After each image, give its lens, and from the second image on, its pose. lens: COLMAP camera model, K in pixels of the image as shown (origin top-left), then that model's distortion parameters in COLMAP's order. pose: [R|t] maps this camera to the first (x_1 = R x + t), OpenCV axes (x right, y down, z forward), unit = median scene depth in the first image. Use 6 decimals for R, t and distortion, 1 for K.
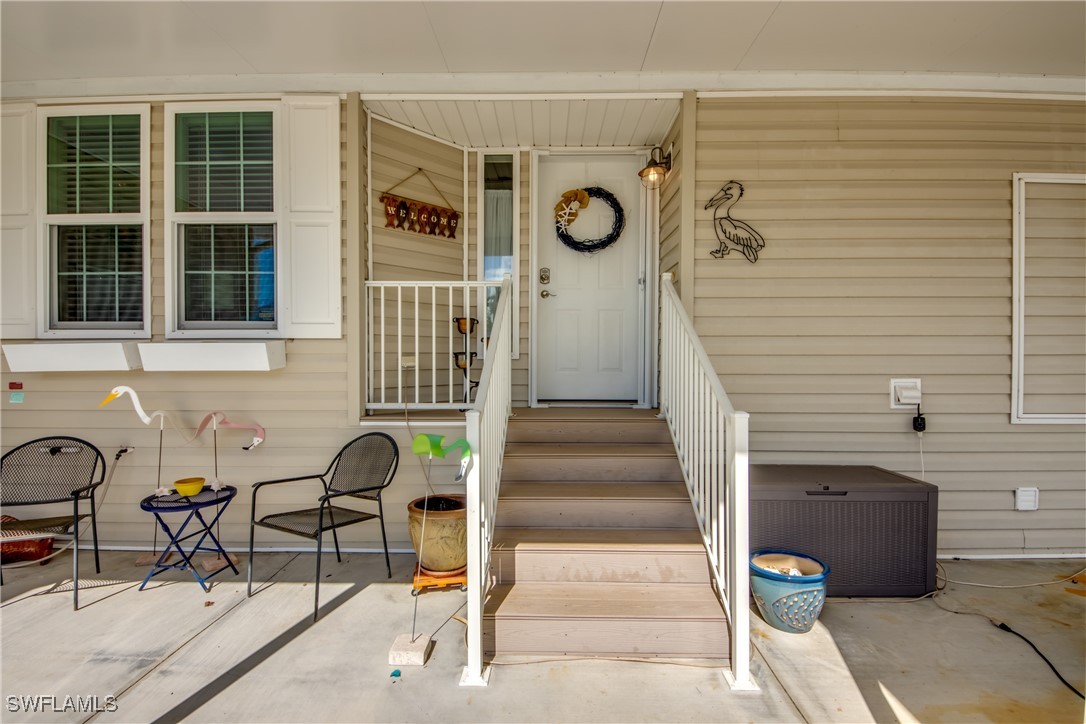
lens RADIAL K [[503.7, 0, 527.2], [0, 503.7, 393.3], [0, 0, 1]] dist [-0.014759, -0.000529]
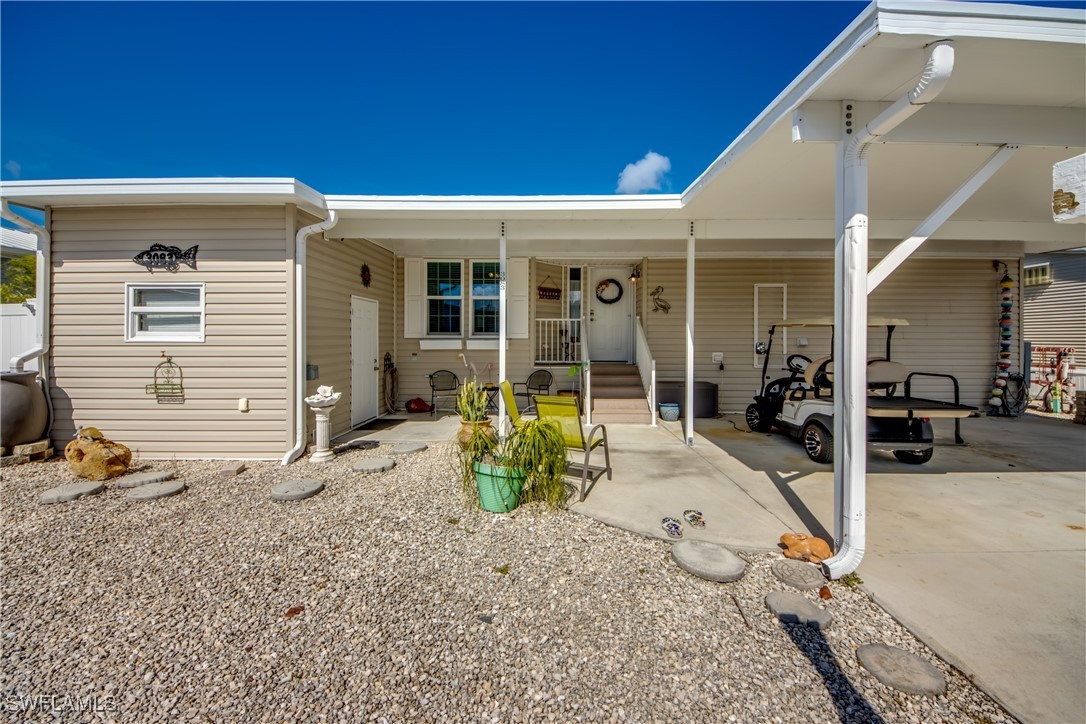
lens RADIAL K [[425.6, 0, 543.5], [0, 425.6, 358.7], [0, 0, 1]] dist [-0.035452, -0.001320]
pose [[0.999694, 0.002320, 0.024626, -0.338697], [-0.001830, 0.999801, -0.019890, 0.057632], [-0.024667, 0.019839, 0.999499, -1.480887]]
